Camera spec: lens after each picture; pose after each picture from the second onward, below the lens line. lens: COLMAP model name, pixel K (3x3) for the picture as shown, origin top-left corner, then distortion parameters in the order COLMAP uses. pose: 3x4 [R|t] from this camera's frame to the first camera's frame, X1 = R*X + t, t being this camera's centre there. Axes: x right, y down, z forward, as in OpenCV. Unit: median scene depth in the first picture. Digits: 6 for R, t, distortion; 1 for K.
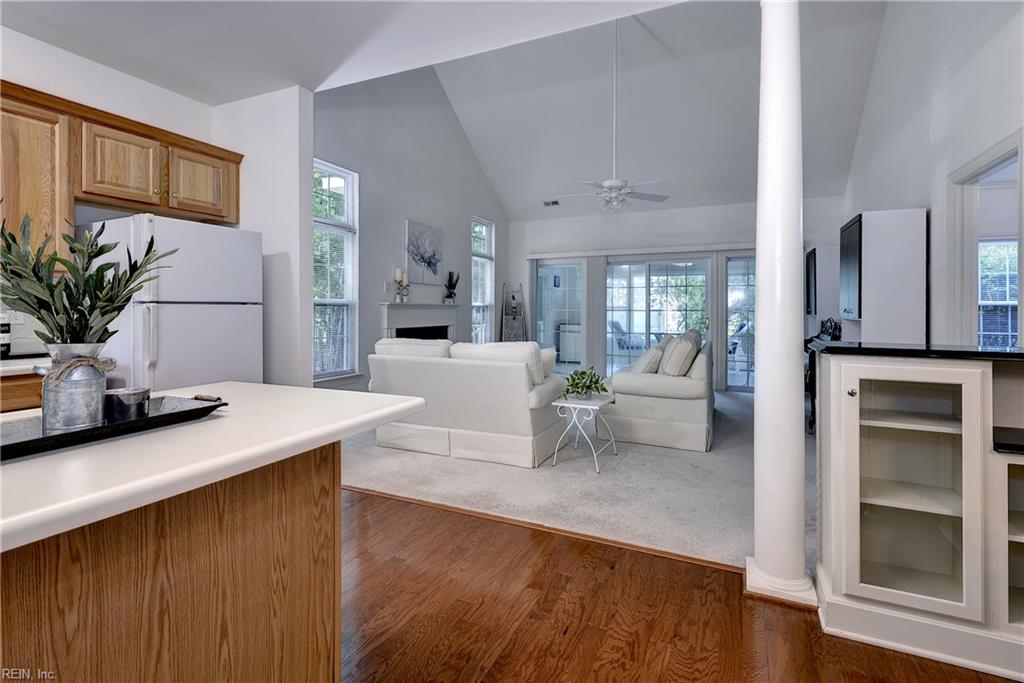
lens RADIAL K [[476.2, 0, 514.8], [0, 476.2, 310.0], [0, 0, 1]] dist [0.016725, -0.009575]
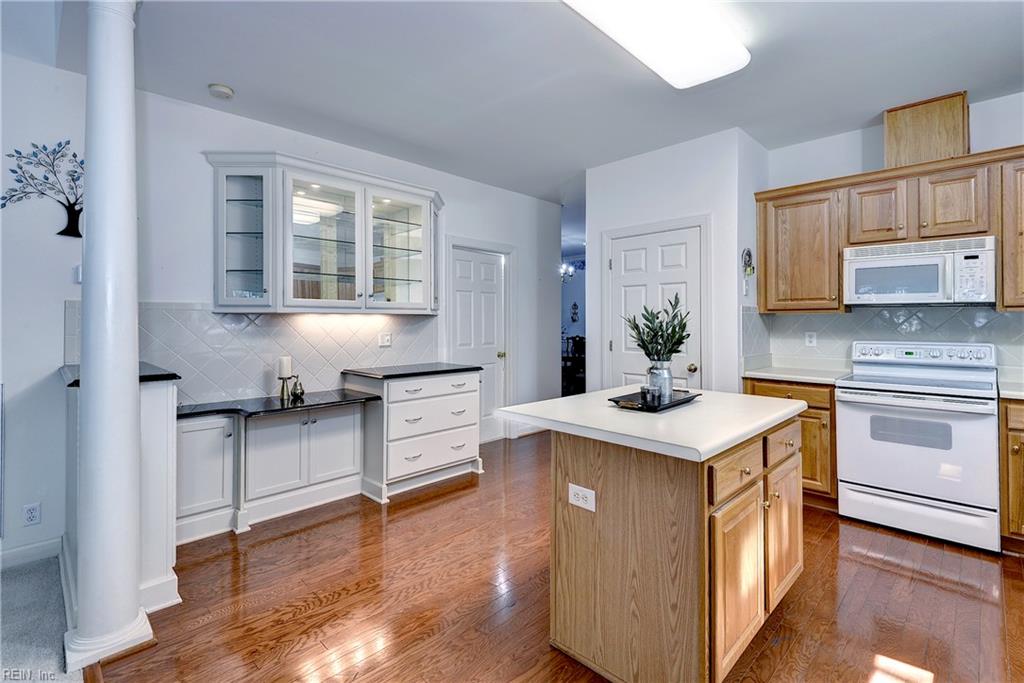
lens RADIAL K [[476.2, 0, 511.3], [0, 476.2, 315.4], [0, 0, 1]] dist [0.016725, -0.009575]
pose [[-0.936288, 0.003276, 0.351217, -0.372636], [-0.000853, 0.999932, -0.011600, -0.039629], [-0.351231, -0.011160, -0.936222, 1.163414]]
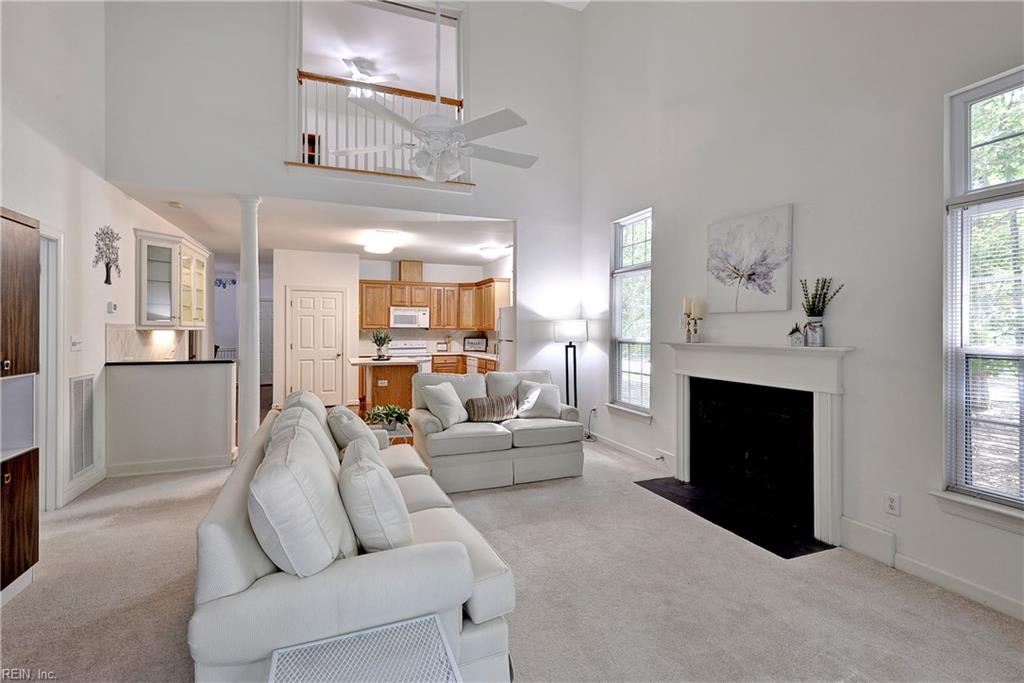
lens RADIAL K [[476.2, 0, 520.1], [0, 476.2, 323.6], [0, 0, 1]] dist [0.016725, -0.009575]
pose [[-0.692516, -0.012771, -0.721289, 0.968393], [-0.003964, 0.999896, -0.013897, -0.064686], [0.721392, -0.006765, -0.692494, 2.612697]]
